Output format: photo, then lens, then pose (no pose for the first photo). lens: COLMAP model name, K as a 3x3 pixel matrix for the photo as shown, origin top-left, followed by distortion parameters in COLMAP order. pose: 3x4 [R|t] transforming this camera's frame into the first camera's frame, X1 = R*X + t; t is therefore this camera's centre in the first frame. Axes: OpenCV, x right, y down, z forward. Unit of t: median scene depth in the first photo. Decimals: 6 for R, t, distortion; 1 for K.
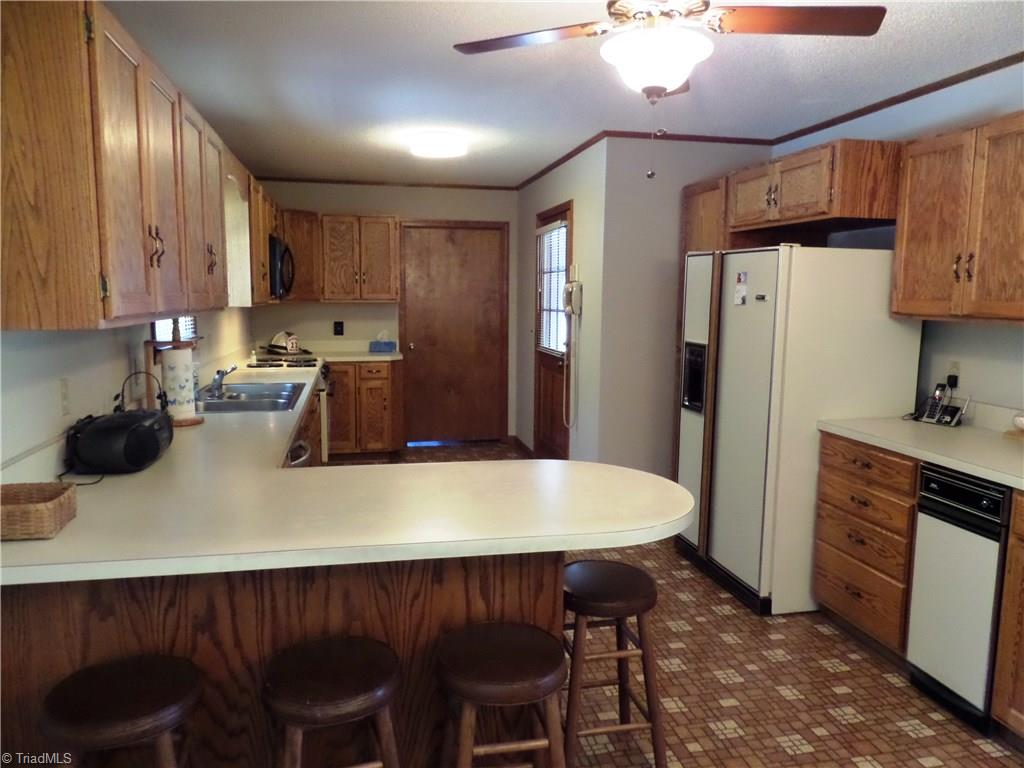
lens RADIAL K [[754.7, 0, 512.0], [0, 754.7, 384.0], [0, 0, 1]] dist [0.003767, -0.031367]
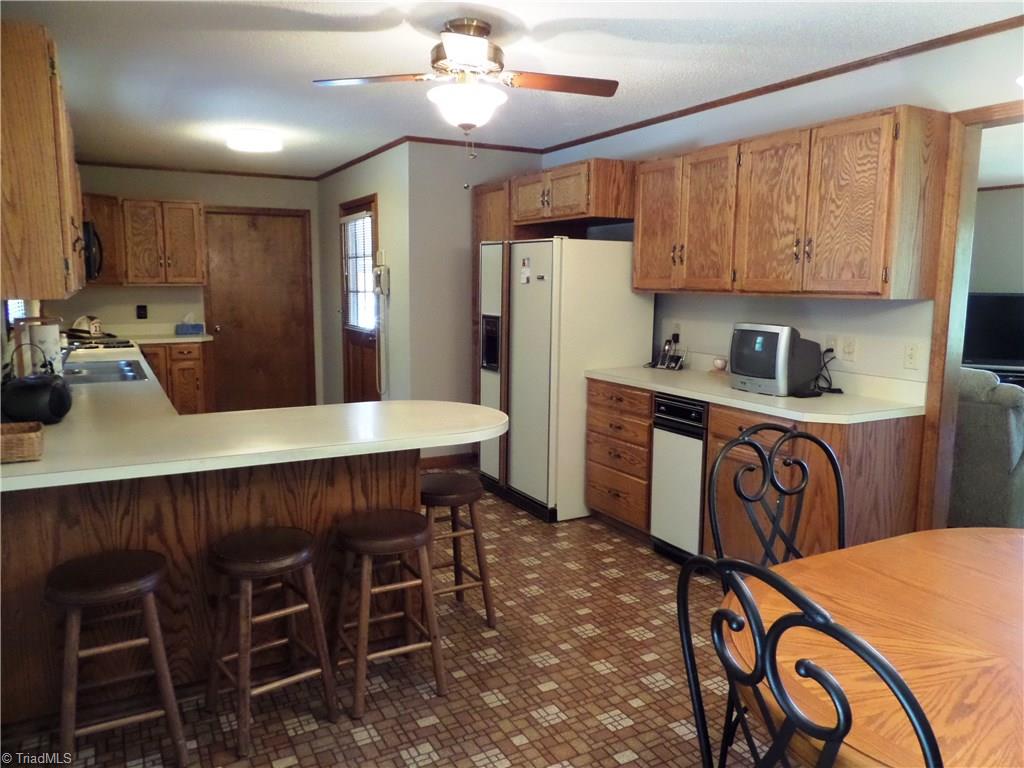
lens RADIAL K [[756.8, 0, 512.0], [0, 756.8, 384.0], [0, 0, 1]] dist [0.001299, 0.000760]
pose [[0.957220, -0.043341, 0.286097, -0.097712], [0.038169, 0.998992, 0.023632, 0.035786], [-0.286832, -0.011701, 0.957909, -0.234231]]
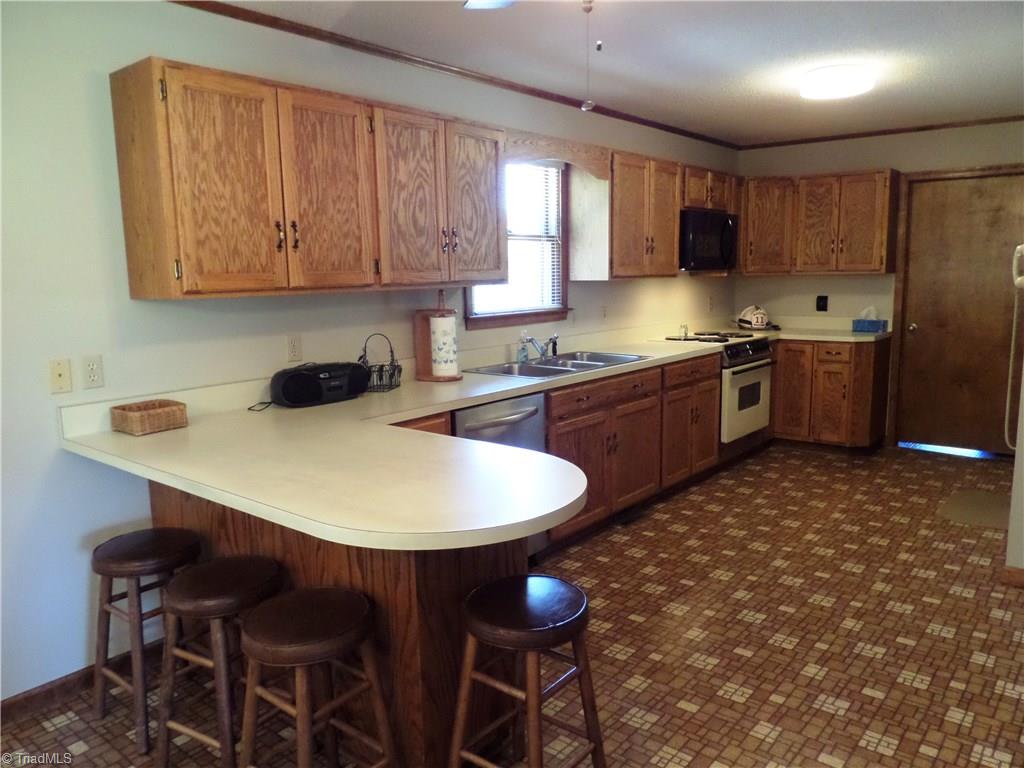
lens RADIAL K [[754.7, 0, 512.0], [0, 754.7, 384.0], [0, 0, 1]] dist [0.003767, -0.031367]
pose [[0.626671, 0.099944, -0.772848, 0.491459], [-0.072279, 0.994921, 0.070054, -0.028497], [0.775924, 0.011959, 0.630712, 0.290875]]
